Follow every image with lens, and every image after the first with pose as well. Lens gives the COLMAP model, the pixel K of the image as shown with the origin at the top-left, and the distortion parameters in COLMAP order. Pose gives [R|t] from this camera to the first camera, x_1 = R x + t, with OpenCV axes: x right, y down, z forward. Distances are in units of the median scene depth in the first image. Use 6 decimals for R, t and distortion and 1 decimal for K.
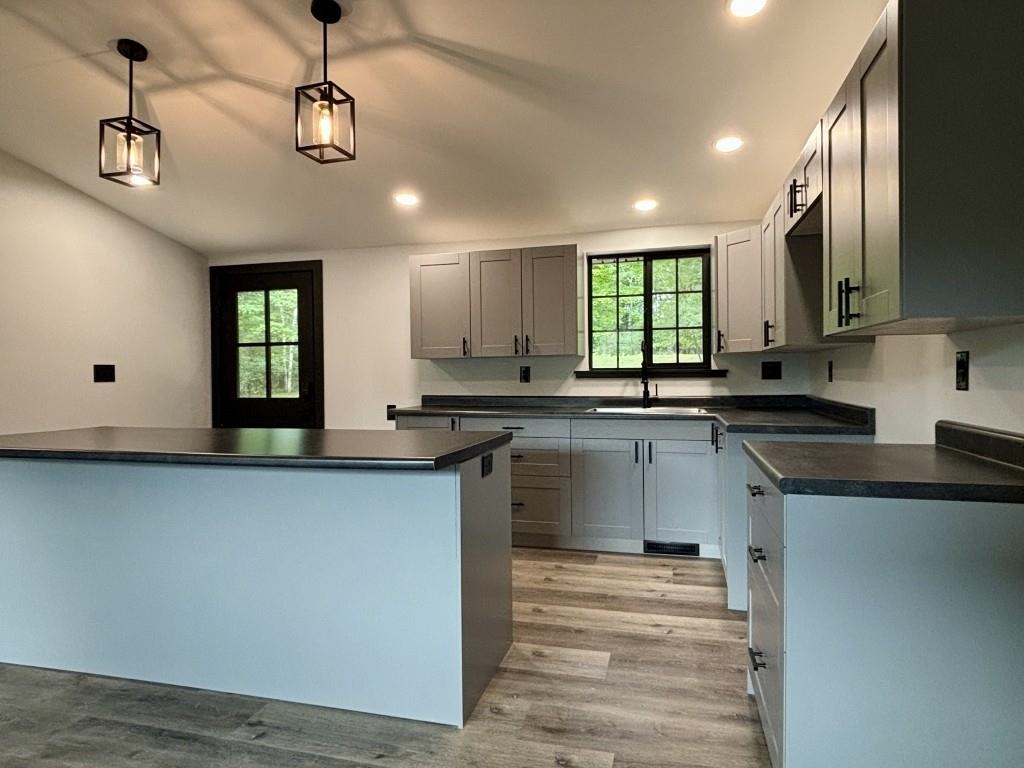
lens RADIAL K [[612.8, 0, 509.7], [0, 612.8, 380.2], [0, 0, 1]] dist [0.000038, -0.000099]
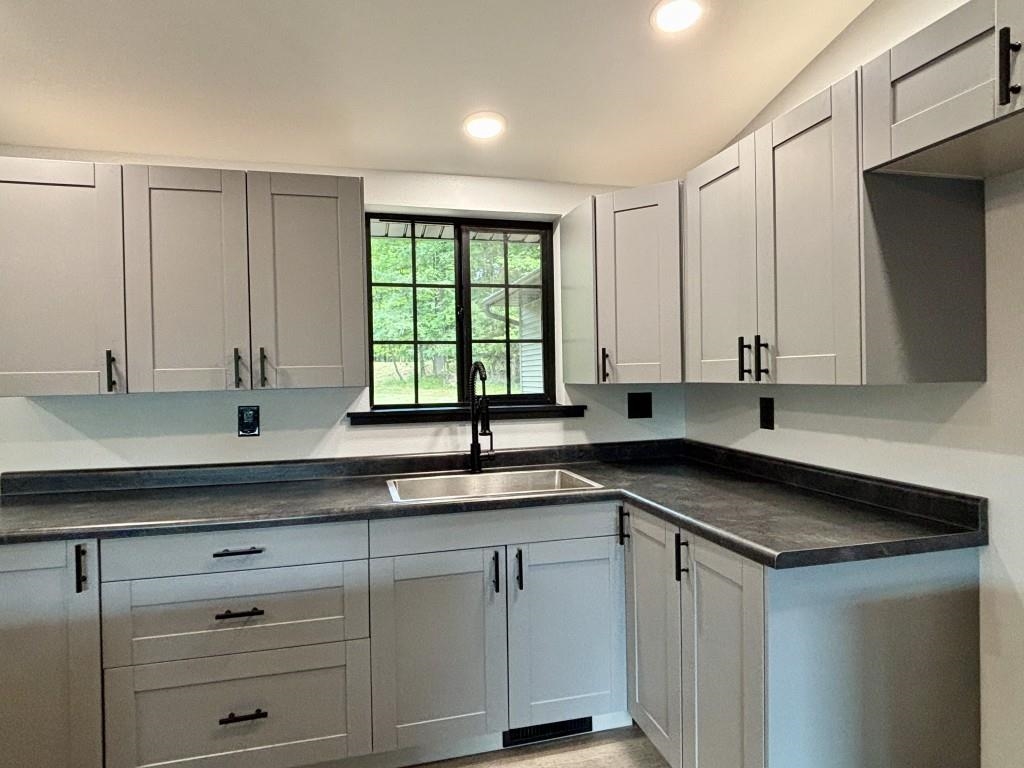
lens RADIAL K [[590.1, 0, 512.8], [0, 590.1, 379.6], [0, 0, 1]] dist [0.023893, -0.028619]
pose [[0.870069, -0.007968, 0.492865, -0.031349], [0.013018, 0.999892, -0.006815, -0.042086], [-0.492758, 0.012345, 0.870079, 0.480294]]
